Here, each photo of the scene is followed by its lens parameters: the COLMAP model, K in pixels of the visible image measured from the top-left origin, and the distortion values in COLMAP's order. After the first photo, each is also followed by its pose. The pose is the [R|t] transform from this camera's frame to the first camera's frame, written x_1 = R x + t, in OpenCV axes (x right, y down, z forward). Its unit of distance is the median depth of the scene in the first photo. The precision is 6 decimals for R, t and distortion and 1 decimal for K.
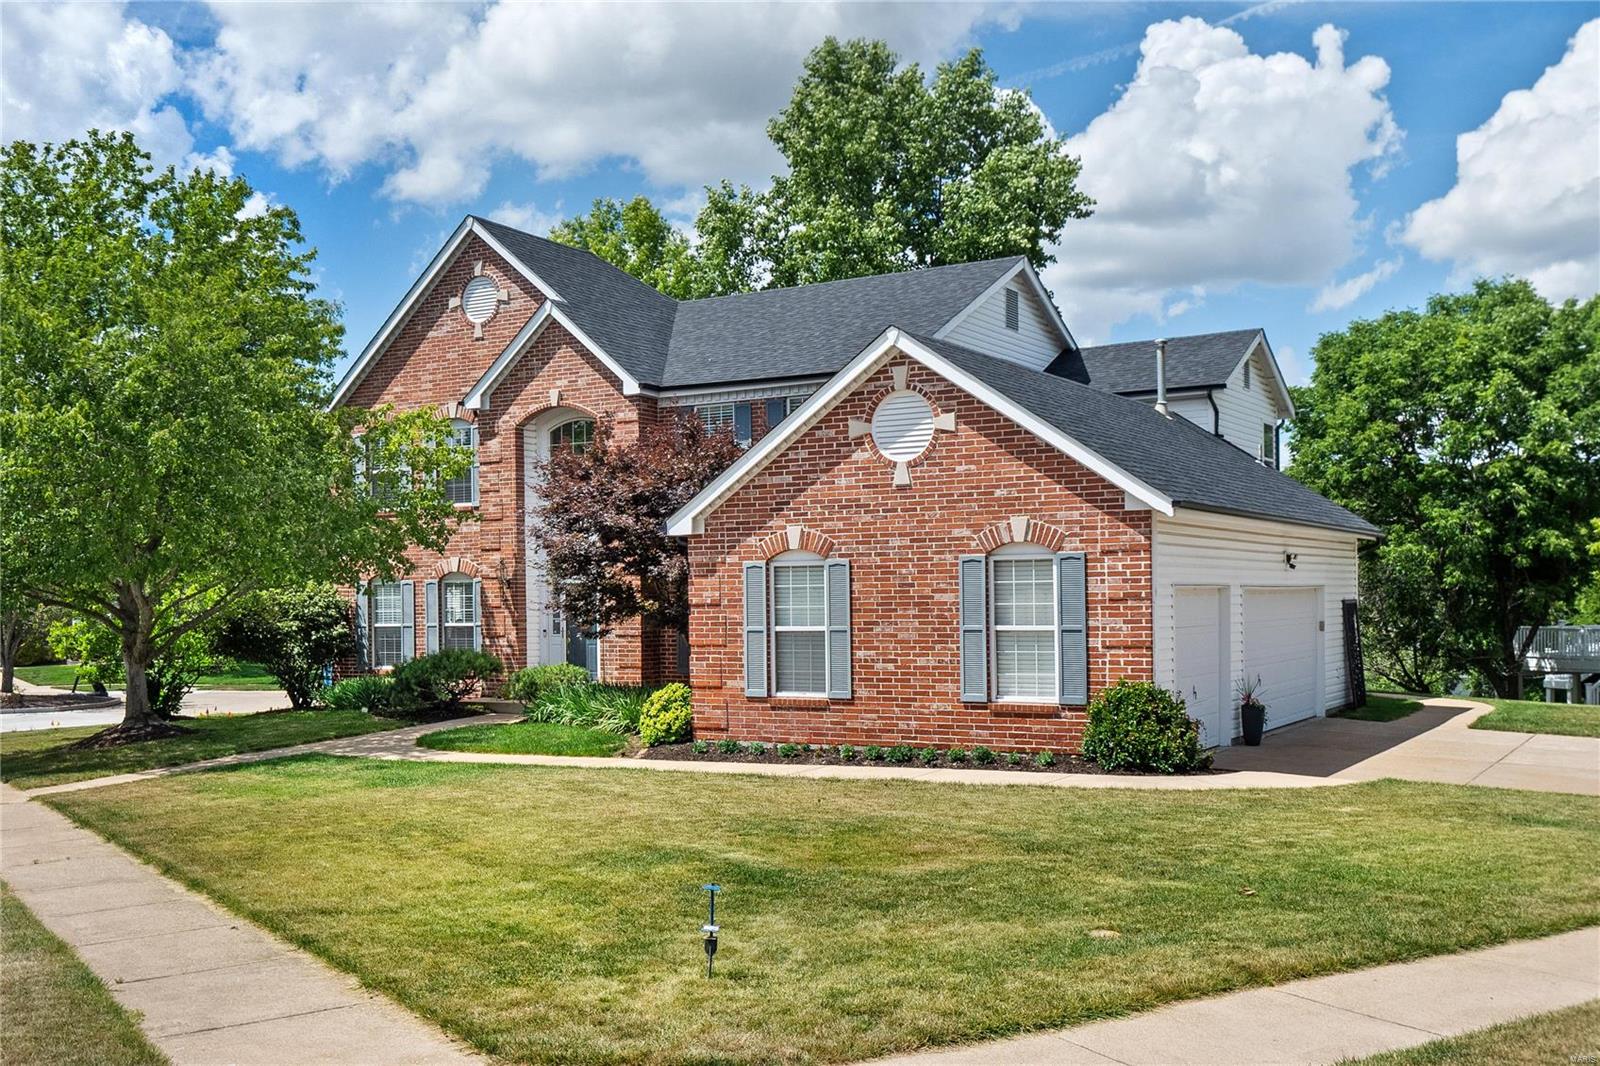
lens RADIAL K [[1582.4, 0, 801.8], [0, 1582.4, 535.0], [0, 0, 1]] dist [0.003955, 0.000000]
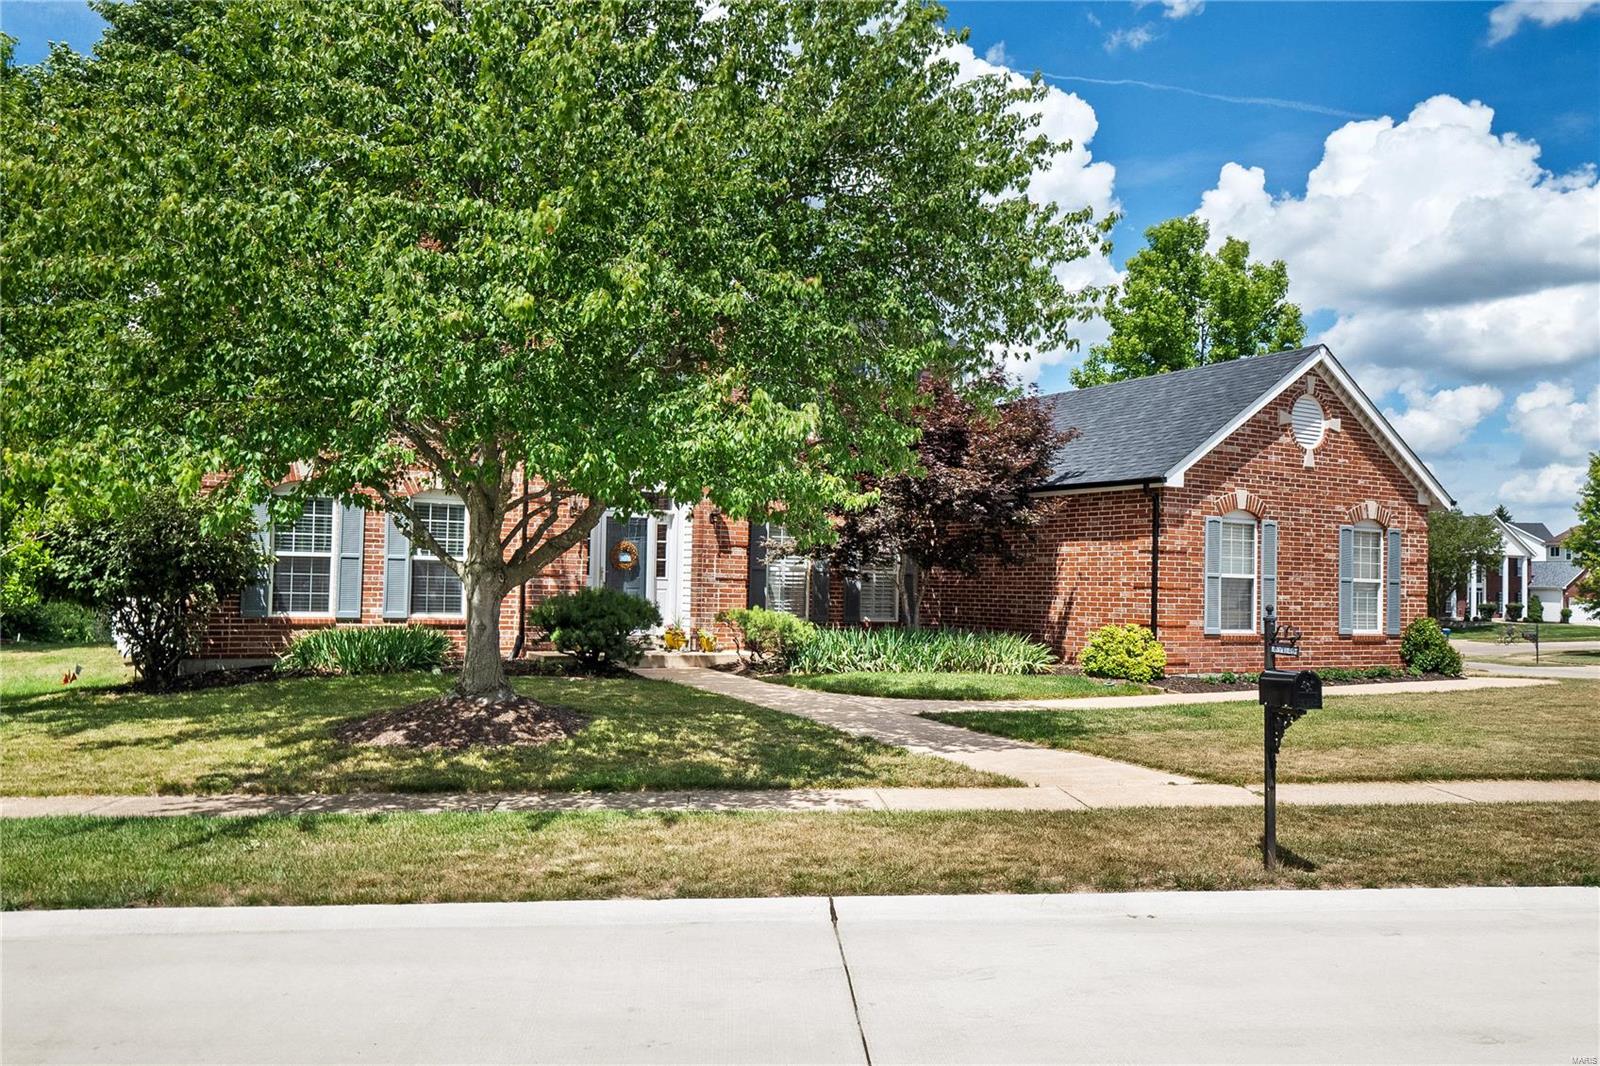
lens RADIAL K [[1215.3, 0, 797.1], [0, 1215.3, 522.0], [0, 0, 1]] dist [-0.033614, 0.006267]
pose [[0.501616, 0.073105, 0.861996, -0.989632], [-0.065101, 0.996788, -0.046652, 0.085833], [-0.862638, -0.032716, 0.504763, 0.859924]]
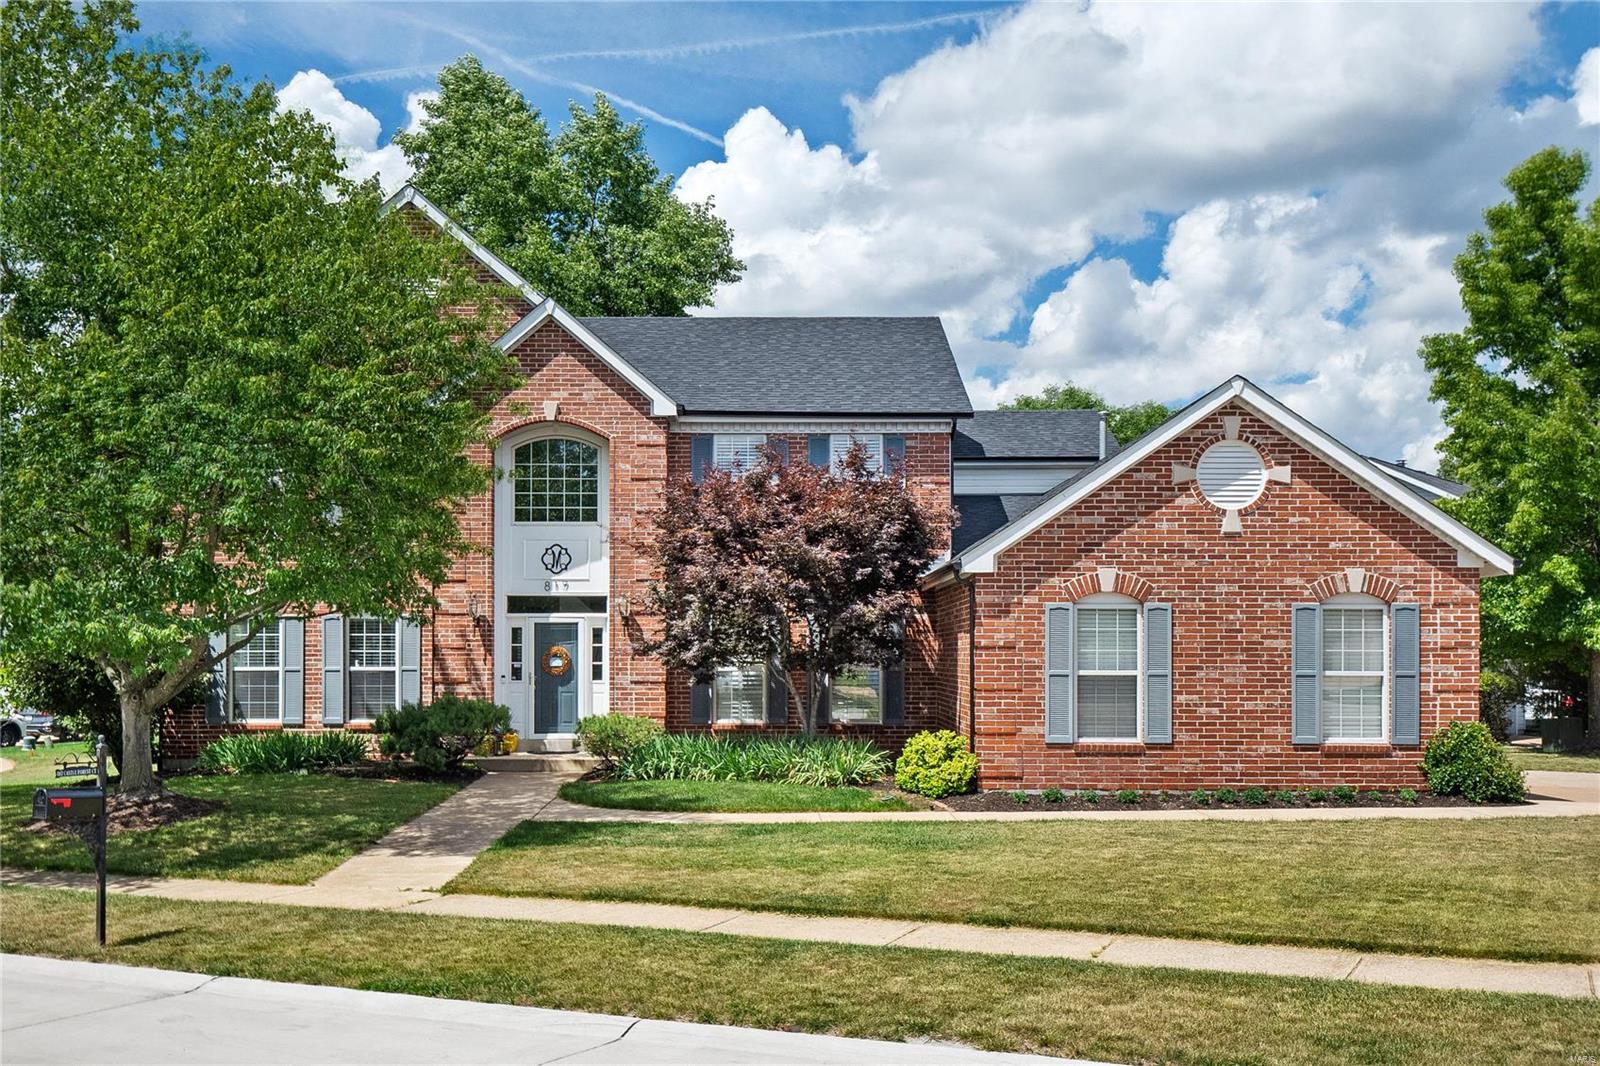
lens RADIAL K [[1522.0, 0, 791.8], [0, 1522.0, 602.1], [0, 0, 1]] dist [0.000578, 0.000000]
pose [[0.864031, 0.033338, 0.502333, -0.670950], [-0.034732, 0.999375, -0.006586, 0.029439], [-0.502239, -0.011757, 0.864649, 0.293457]]
